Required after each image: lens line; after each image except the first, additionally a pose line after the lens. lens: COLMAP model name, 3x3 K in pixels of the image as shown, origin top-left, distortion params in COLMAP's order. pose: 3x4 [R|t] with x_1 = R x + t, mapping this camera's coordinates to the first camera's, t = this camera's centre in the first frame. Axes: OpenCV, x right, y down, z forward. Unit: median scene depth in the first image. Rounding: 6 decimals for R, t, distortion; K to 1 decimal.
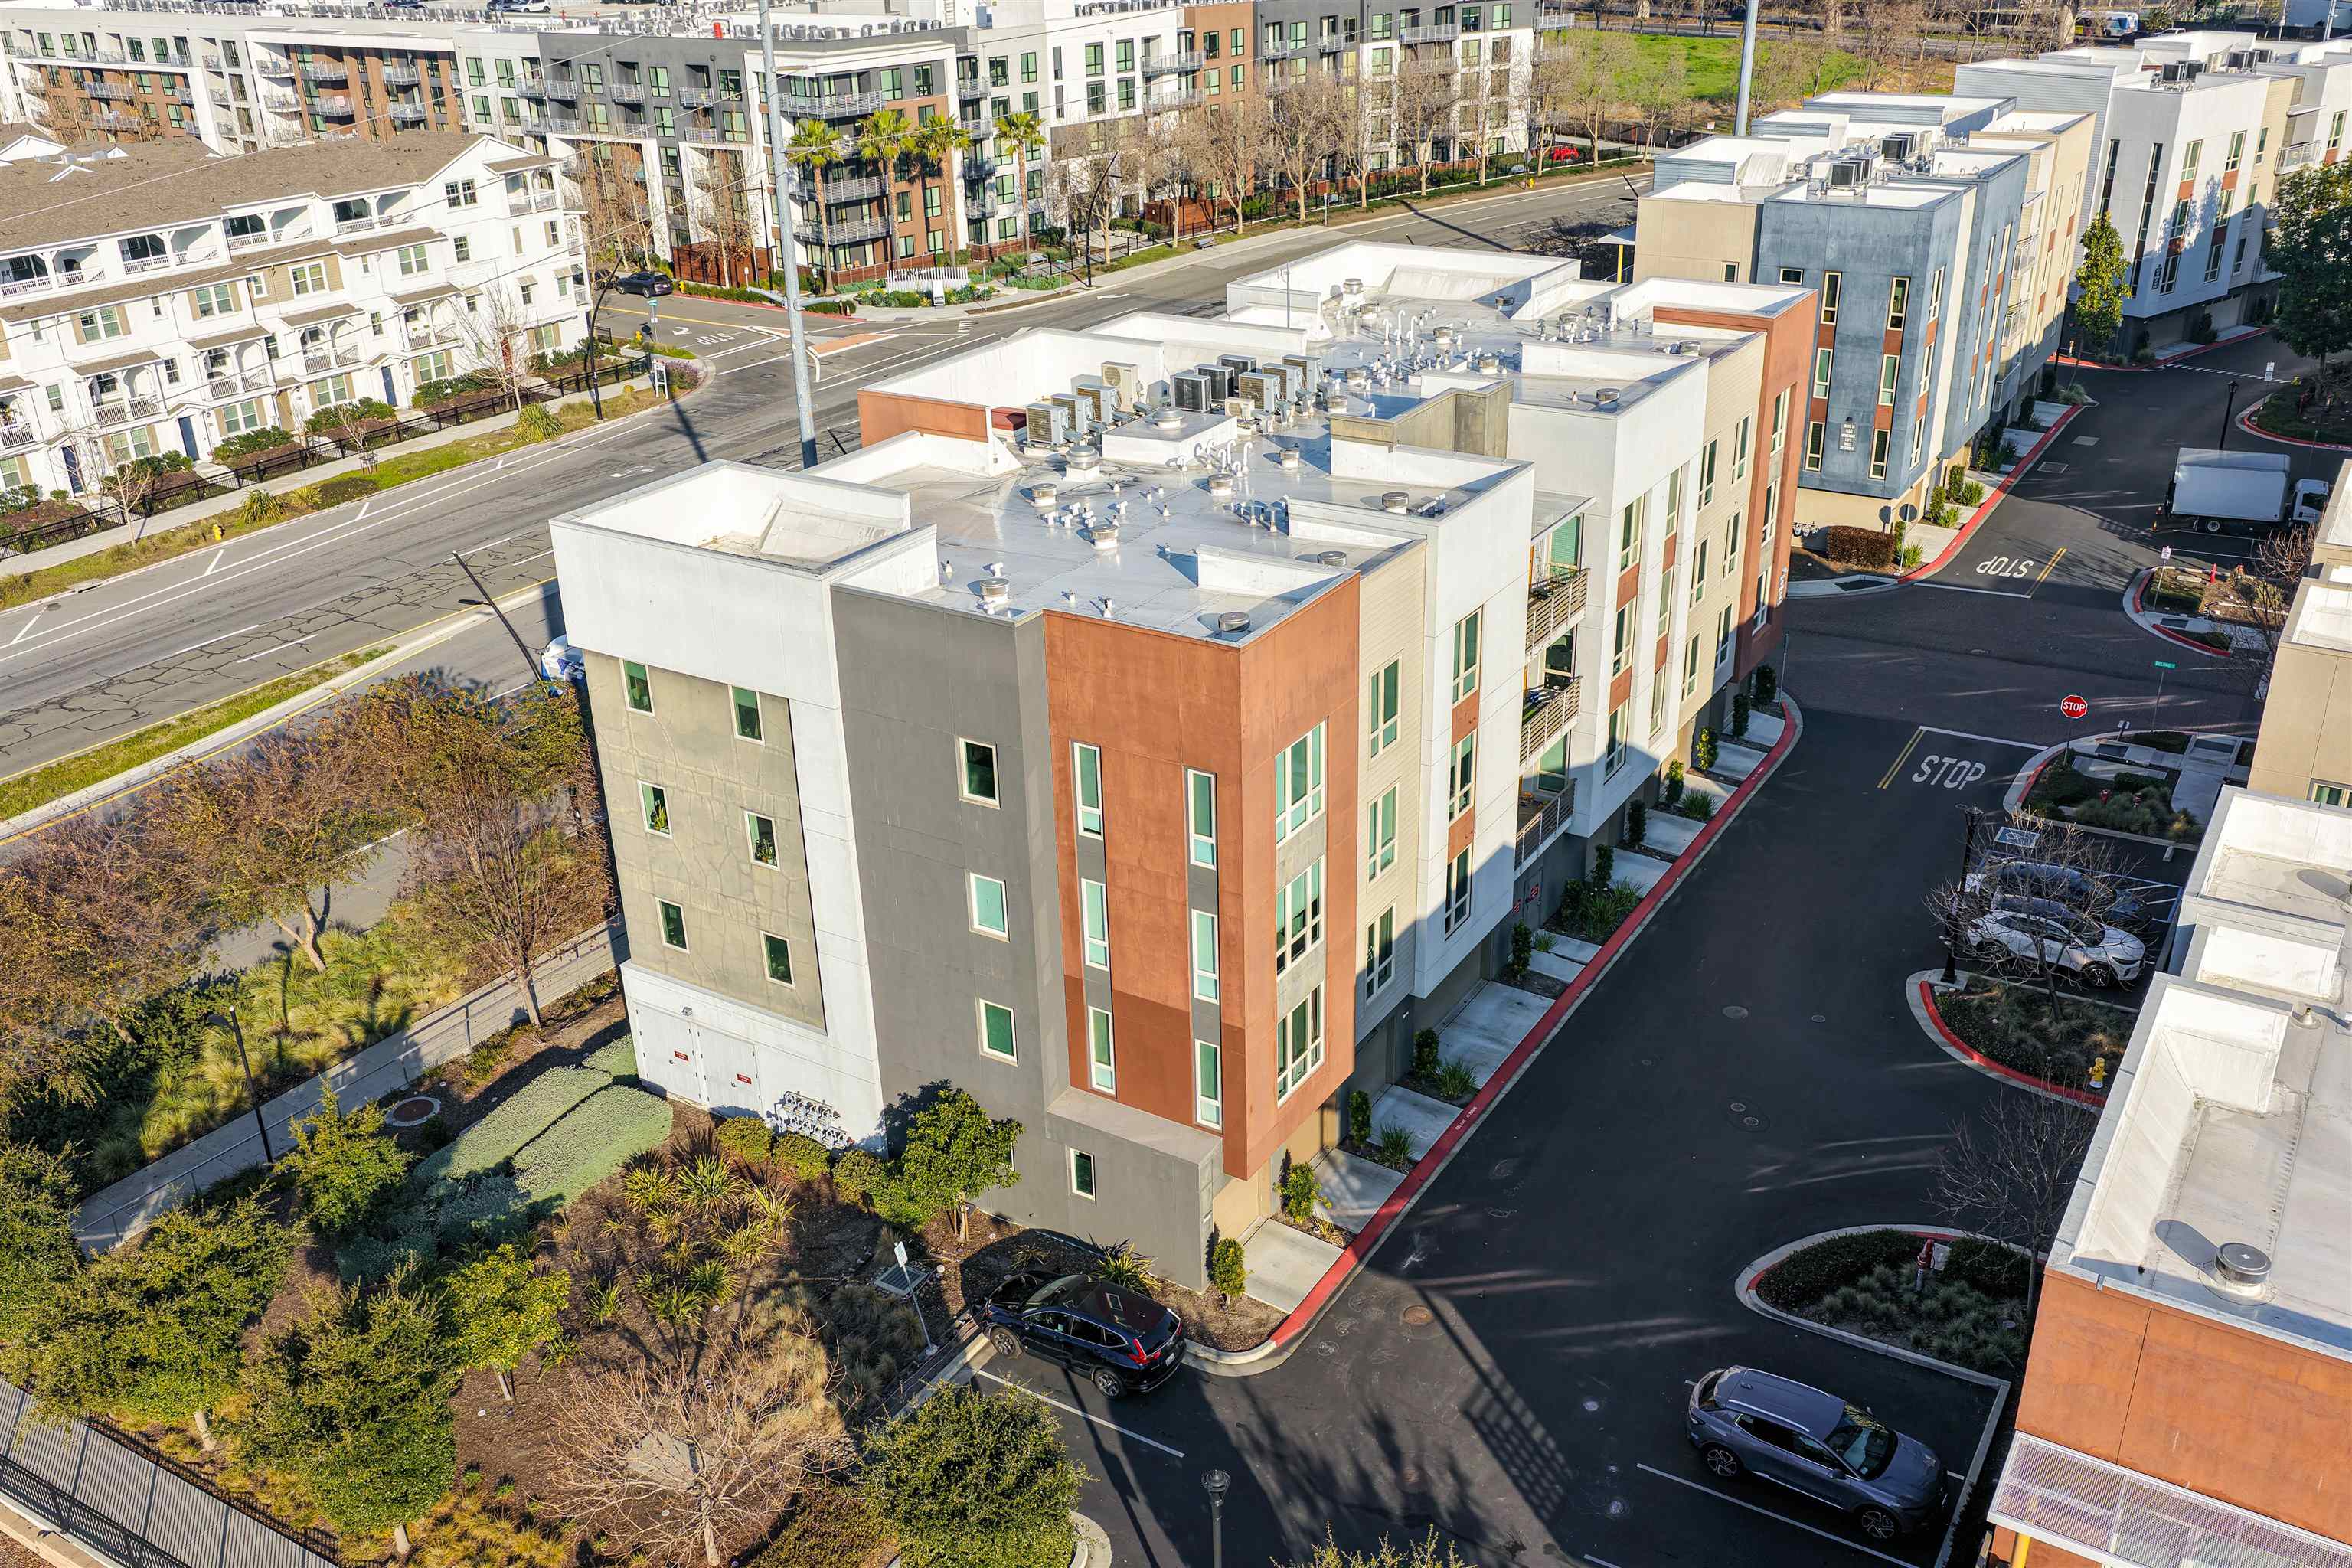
lens RADIAL K [[2067.4, 0, 1152.2], [0, 2067.4, 790.9], [0, 0, 1]] dist [0.004020, 0.014586]
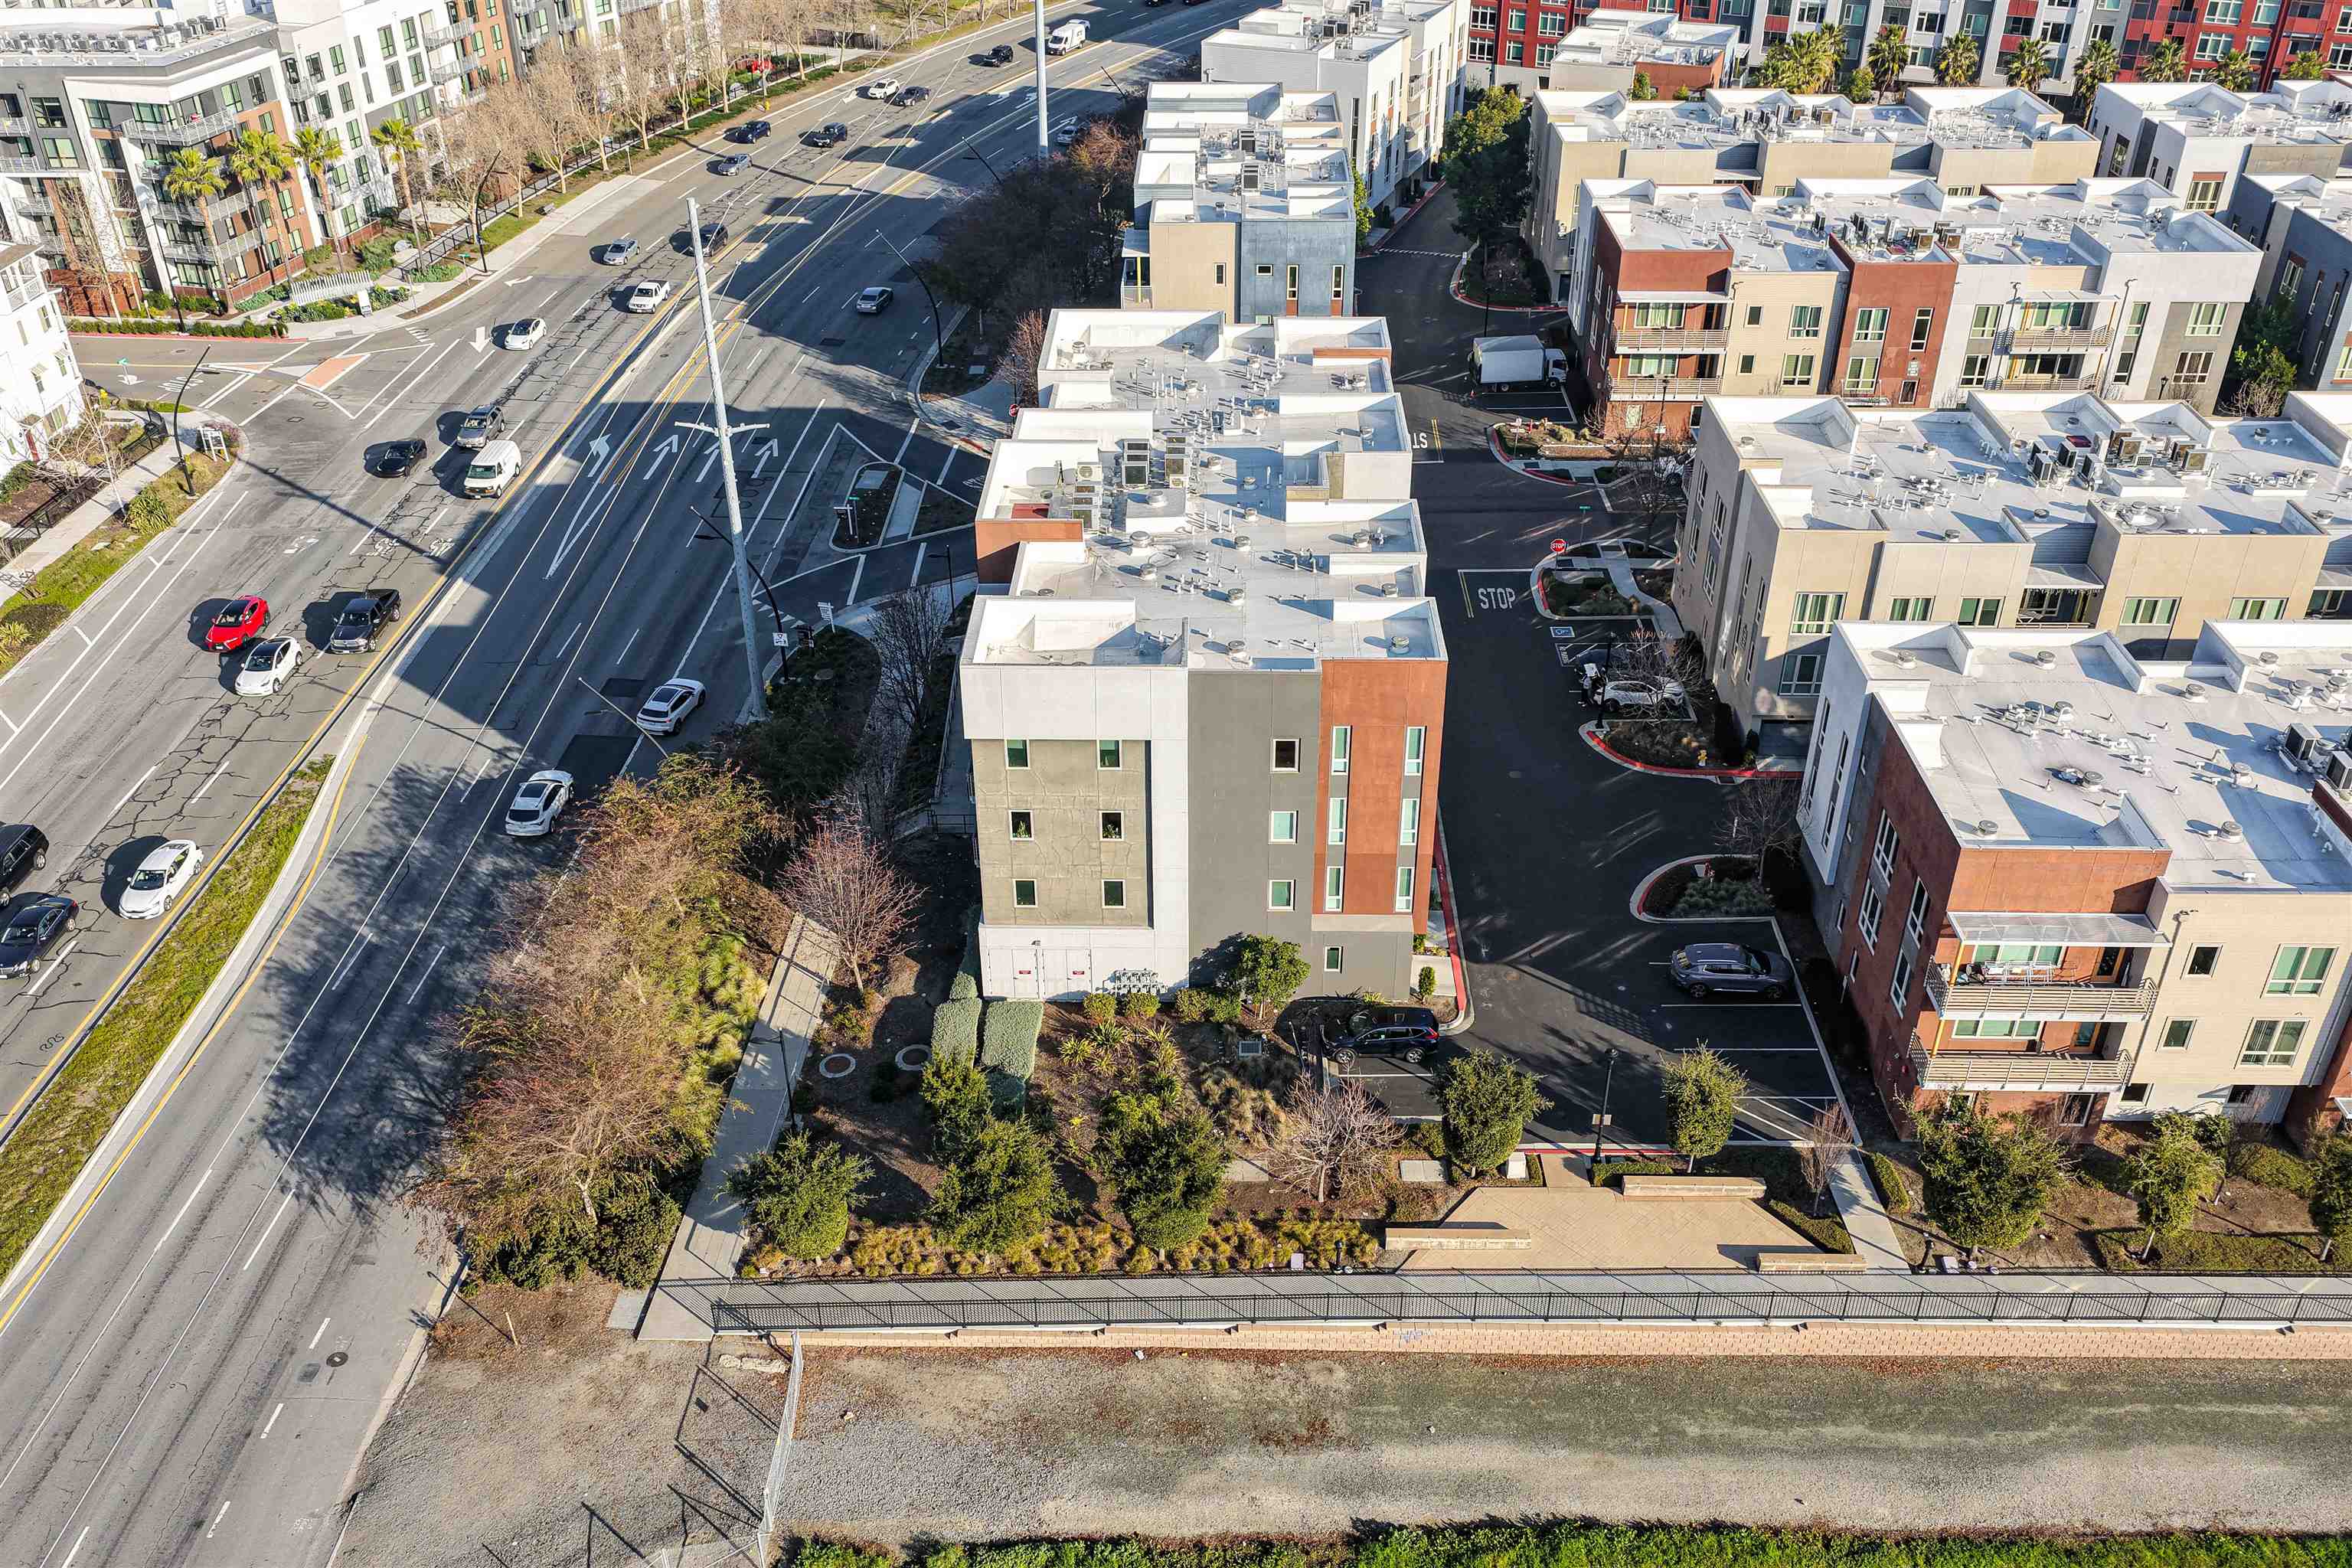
lens RADIAL K [[2067.4, 0, 1138.7], [0, 2067.4, 811.9], [0, 0, 1]] dist [0.004020, 0.014586]
pose [[0.855322, -0.261484, 0.447269, -0.529500], [0.202444, 0.963339, 0.176052, -0.159311], [-0.476906, -0.060034, 0.876901, -0.262328]]
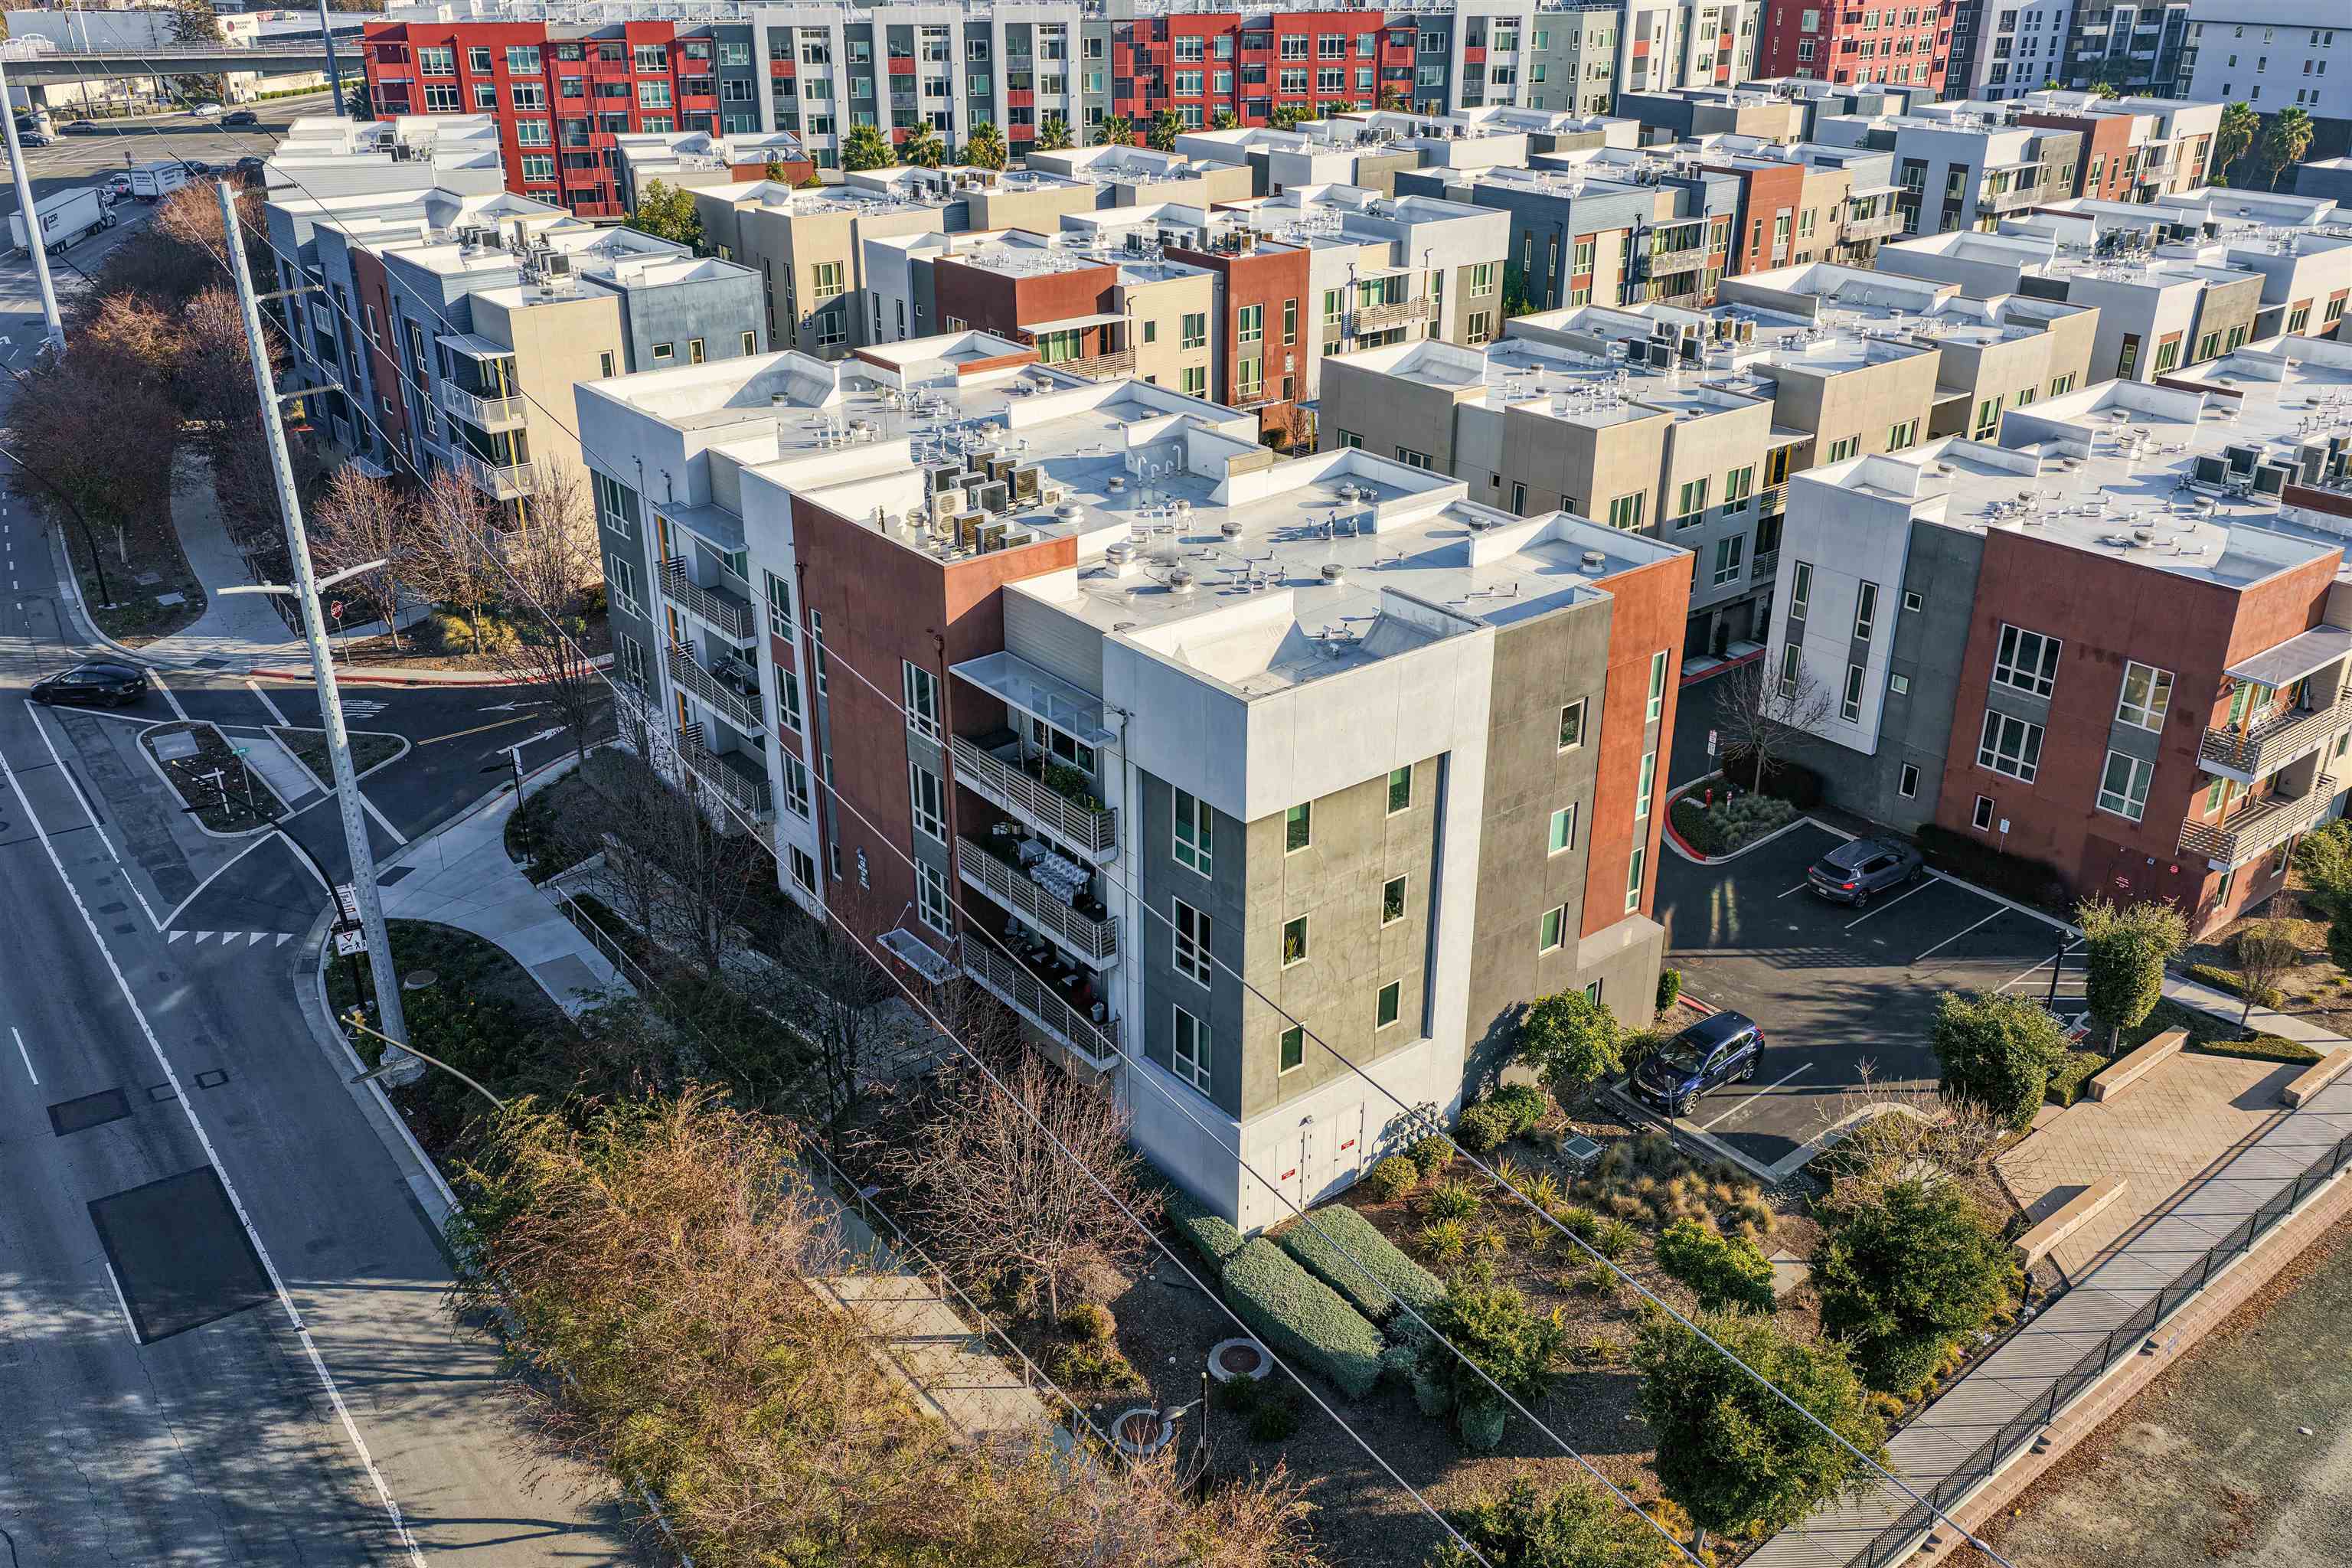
lens RADIAL K [[2067.4, 0, 1186.3], [0, 2067.4, 778.0], [0, 0, 1]] dist [0.004020, 0.014586]
pose [[0.296776, -0.362394, 0.883513, -0.699034], [0.386402, 0.891644, 0.235935, -0.201973], [-0.873280, 0.271371, 0.404648, 0.368883]]
